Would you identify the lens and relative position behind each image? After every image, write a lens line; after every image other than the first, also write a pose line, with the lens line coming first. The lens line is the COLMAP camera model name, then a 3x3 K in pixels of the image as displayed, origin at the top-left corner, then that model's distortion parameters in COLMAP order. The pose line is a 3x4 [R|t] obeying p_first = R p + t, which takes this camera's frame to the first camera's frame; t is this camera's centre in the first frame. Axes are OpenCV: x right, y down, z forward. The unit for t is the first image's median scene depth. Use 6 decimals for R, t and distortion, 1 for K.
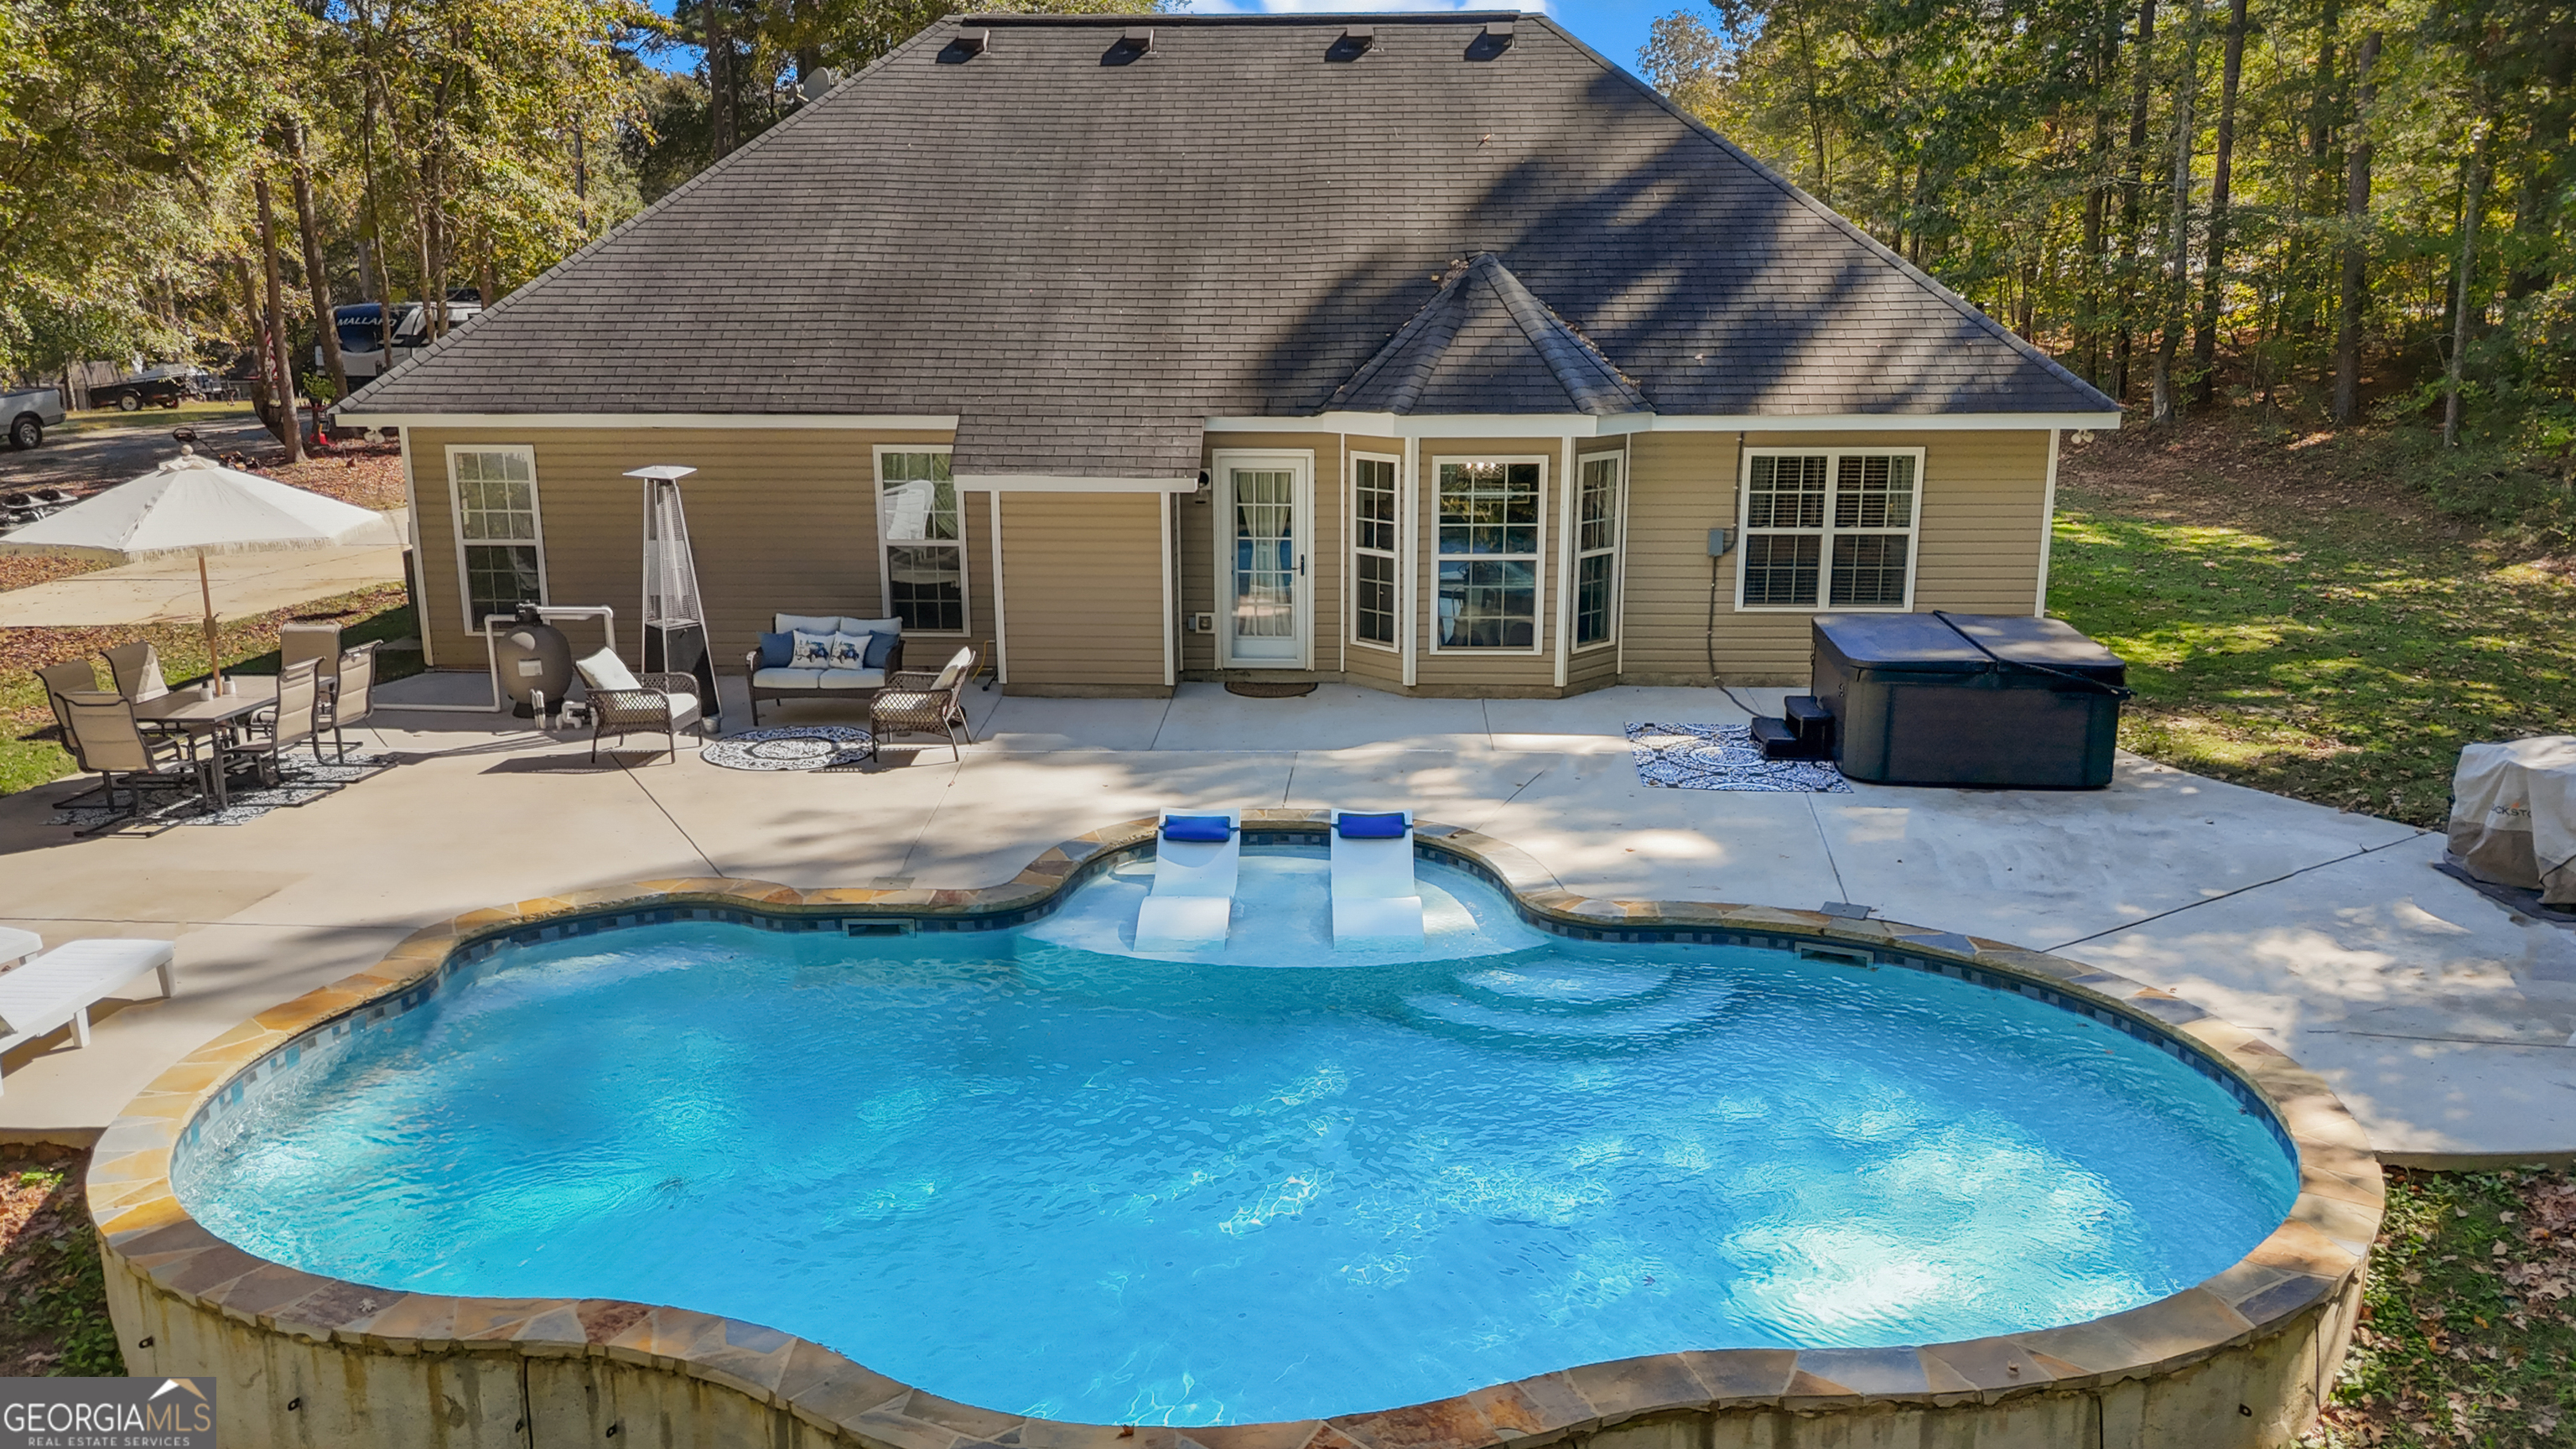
lens RADIAL K [[1896.7, 0, 1288.0], [0, 1896.7, 724.5], [0, 0, 1]] dist [0.086027, -0.003190]
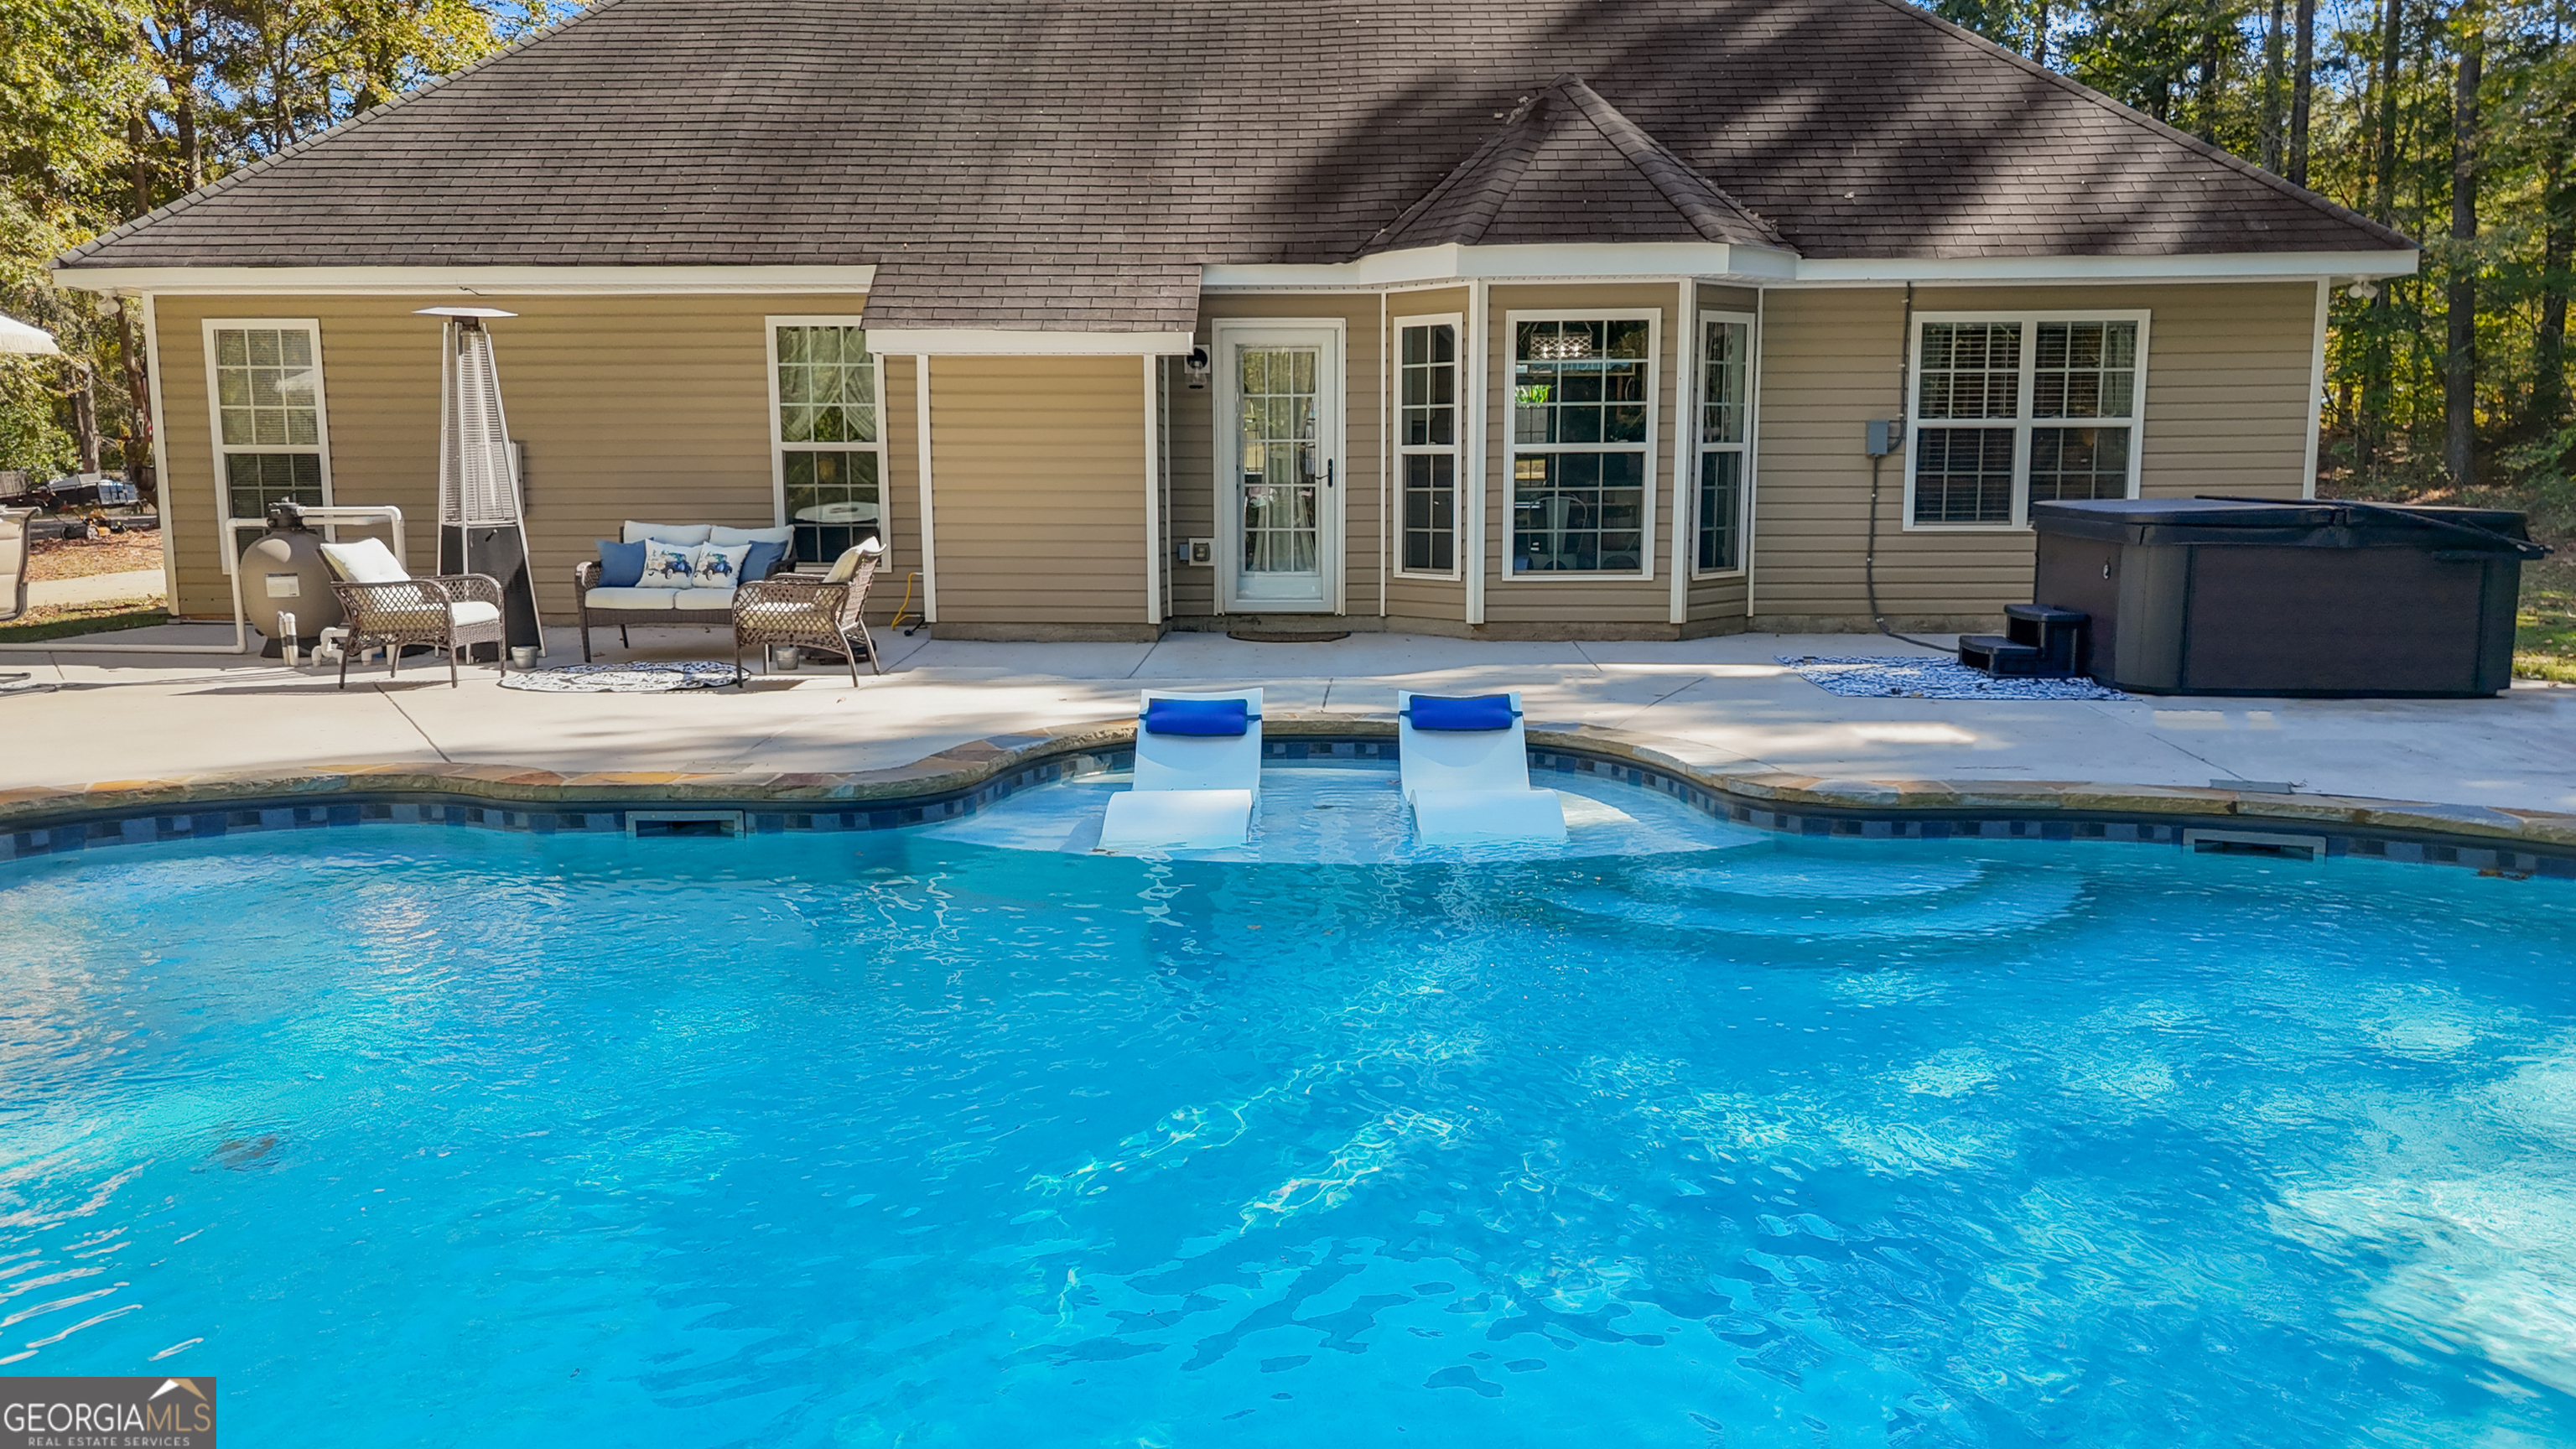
lens RADIAL K [[1899.4, 0, 1288.0], [0, 1899.4, 724.5], [0, 0, 1]] dist [0.047972, 0.005871]
pose [[0.999947, -0.001521, 0.010143, -0.017654], [0.002539, 0.994869, -0.101142, 0.095312], [-0.009937, 0.101163, 0.994820, 0.262738]]
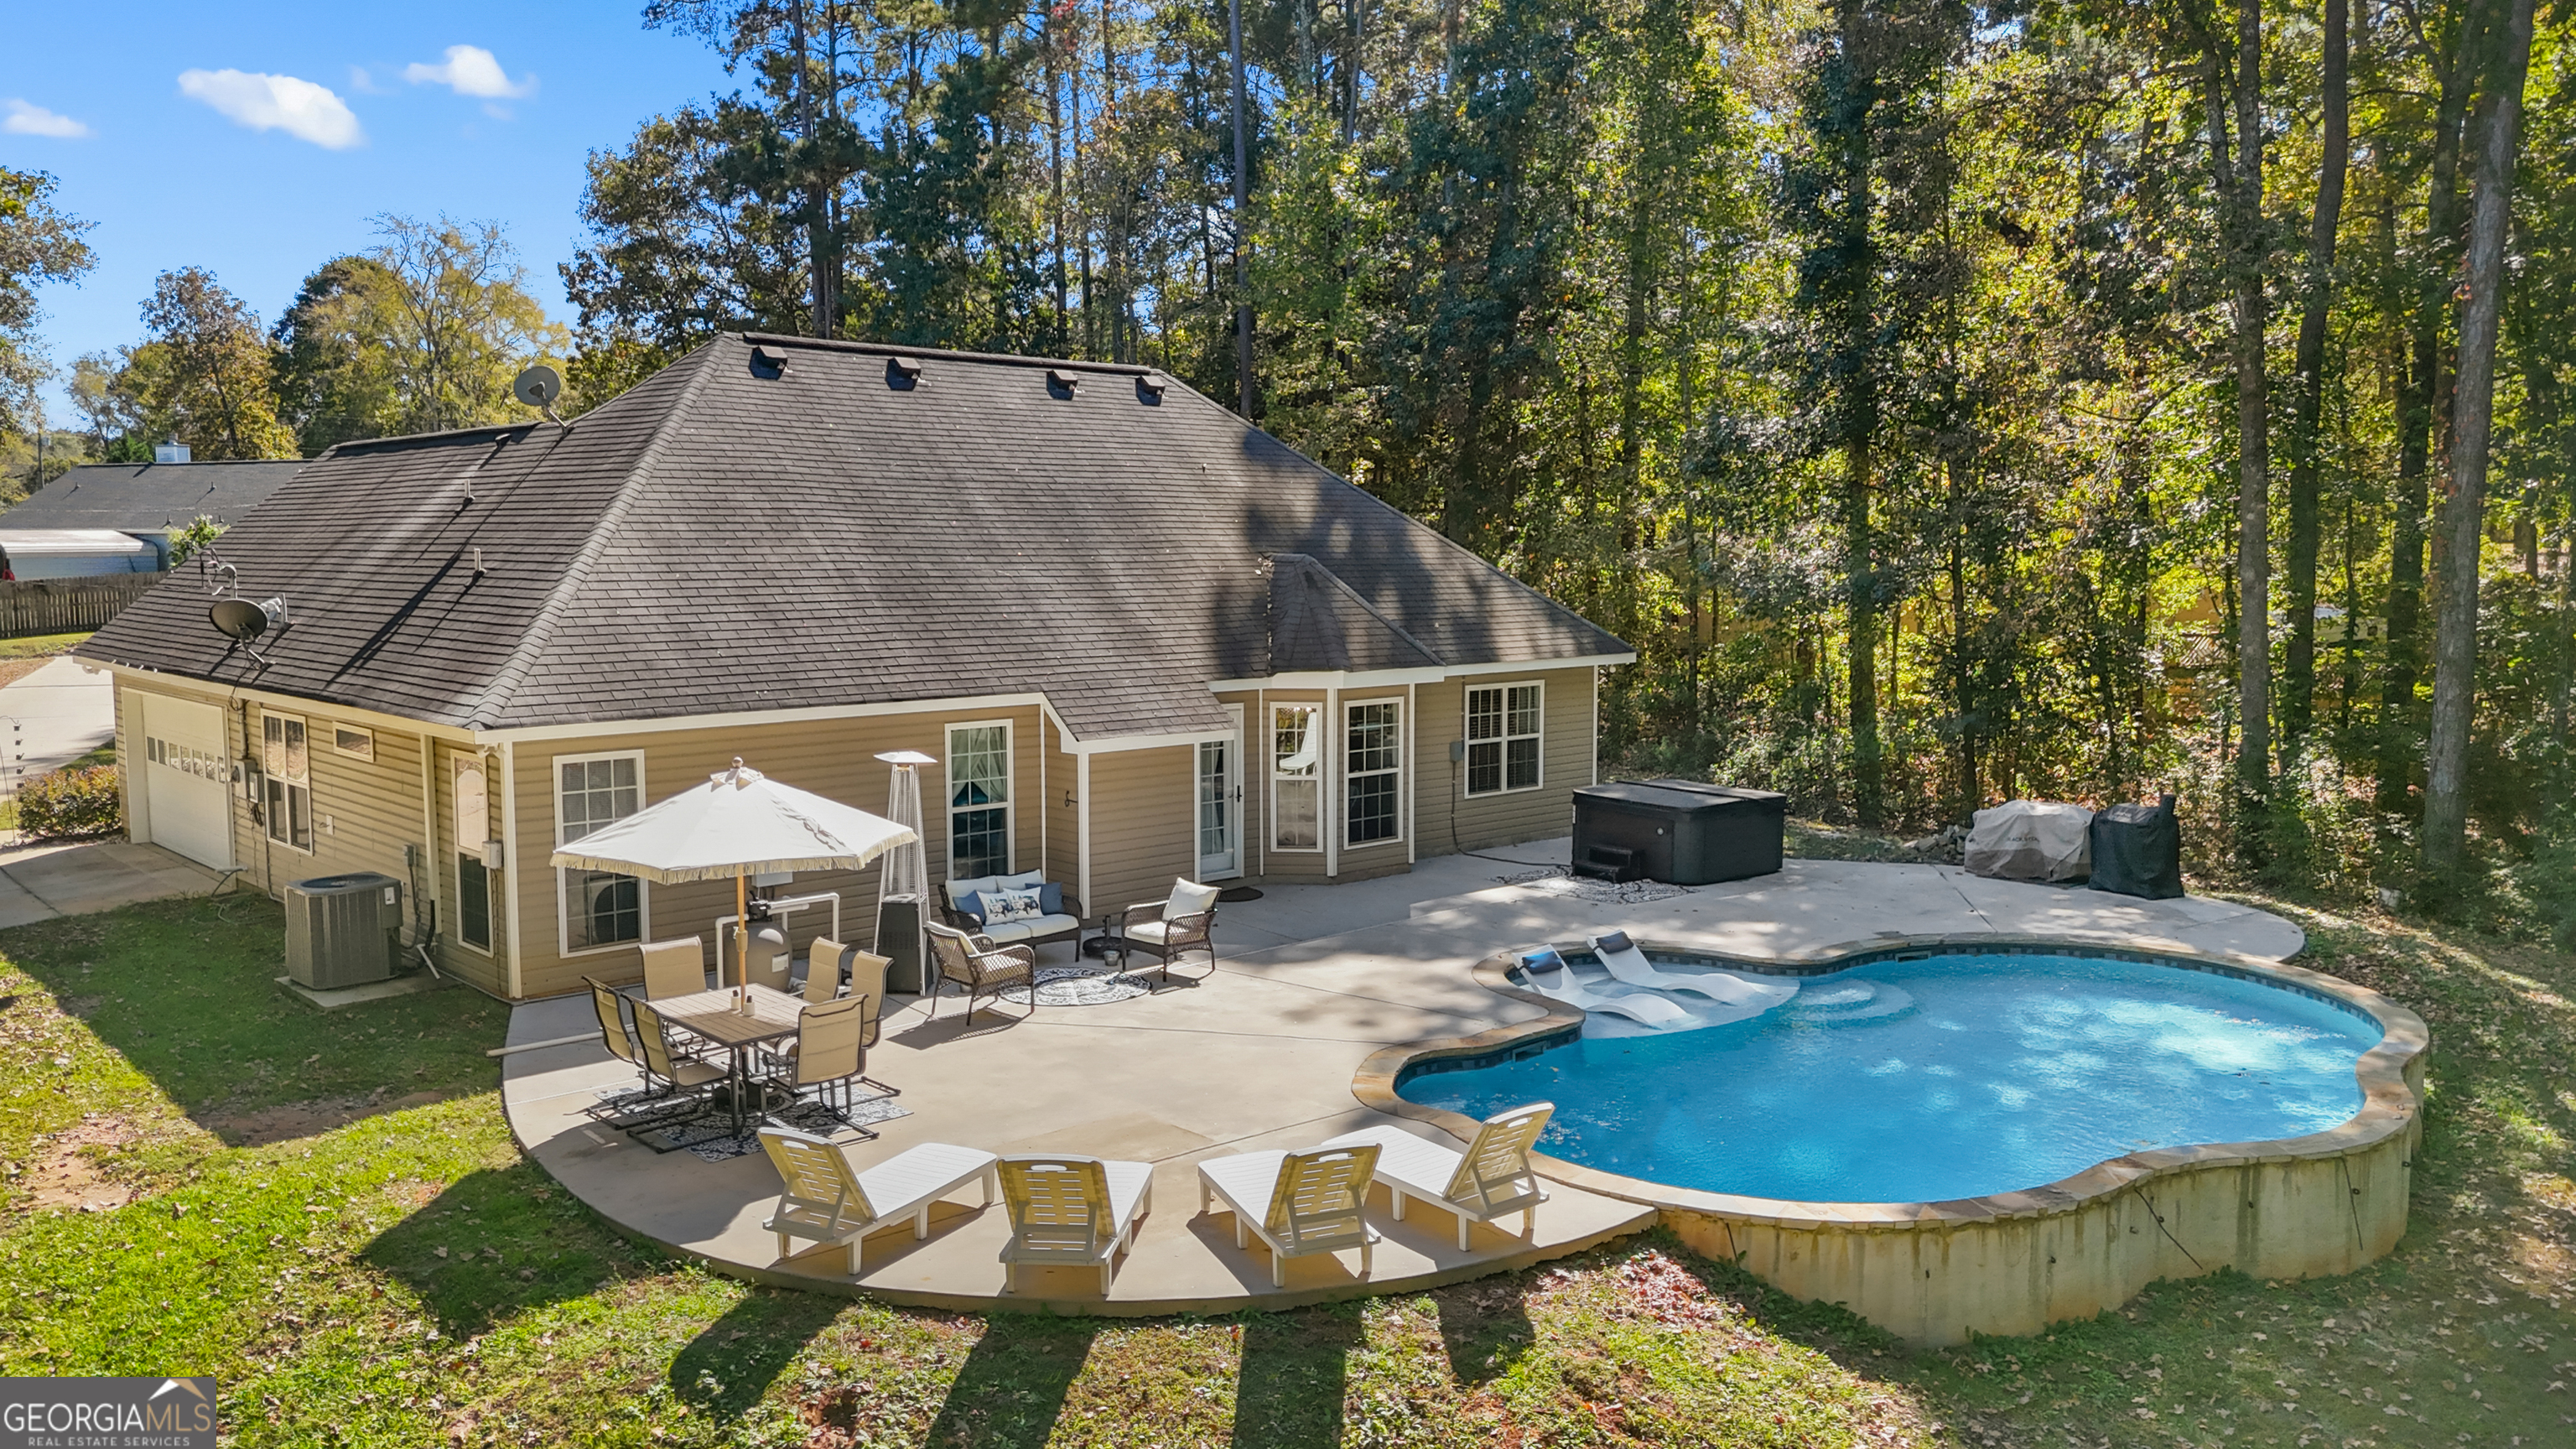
lens RADIAL K [[1896.7, 0, 1288.0], [0, 1896.7, 724.5], [0, 0, 1]] dist [0.086027, -0.003190]
pose [[0.700095, -0.065361, 0.711052, -0.884038], [0.161916, 0.984394, -0.068934, -0.038680], [-0.695449, 0.163391, 0.699753, 0.093044]]
